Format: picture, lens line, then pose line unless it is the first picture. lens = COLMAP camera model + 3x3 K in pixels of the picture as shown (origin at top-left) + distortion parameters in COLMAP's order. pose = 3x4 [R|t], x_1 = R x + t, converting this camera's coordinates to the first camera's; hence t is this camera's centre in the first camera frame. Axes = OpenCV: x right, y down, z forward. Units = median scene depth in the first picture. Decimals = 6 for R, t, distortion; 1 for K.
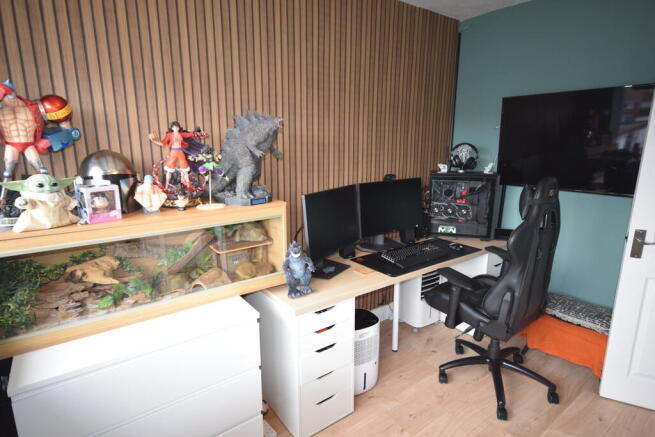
lens RADIAL K [[367.3, 0, 327.8], [0, 367.3, 220.3], [0, 0, 1]] dist [-0.001439, -0.000157]
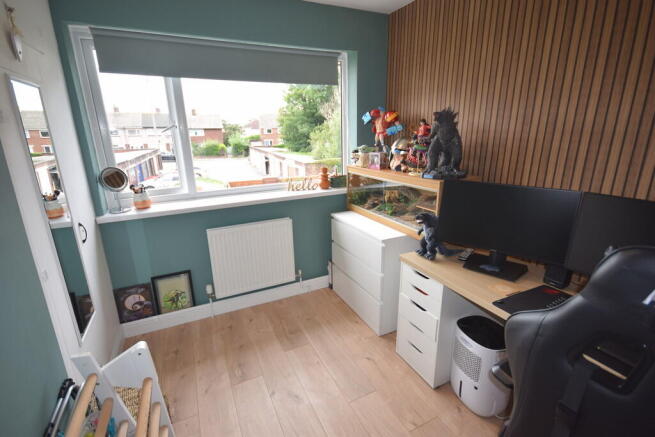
lens RADIAL K [[298.3, 0, 326.6], [0, 298.3, 215.9], [0, 0, 1]] dist [0.009244, 0.002382]
pose [[-0.190549, 0.262055, -0.946054, 0.979788], [-0.201849, 0.932661, 0.299000, -0.171968], [0.960702, 0.247935, -0.124822, 0.833030]]
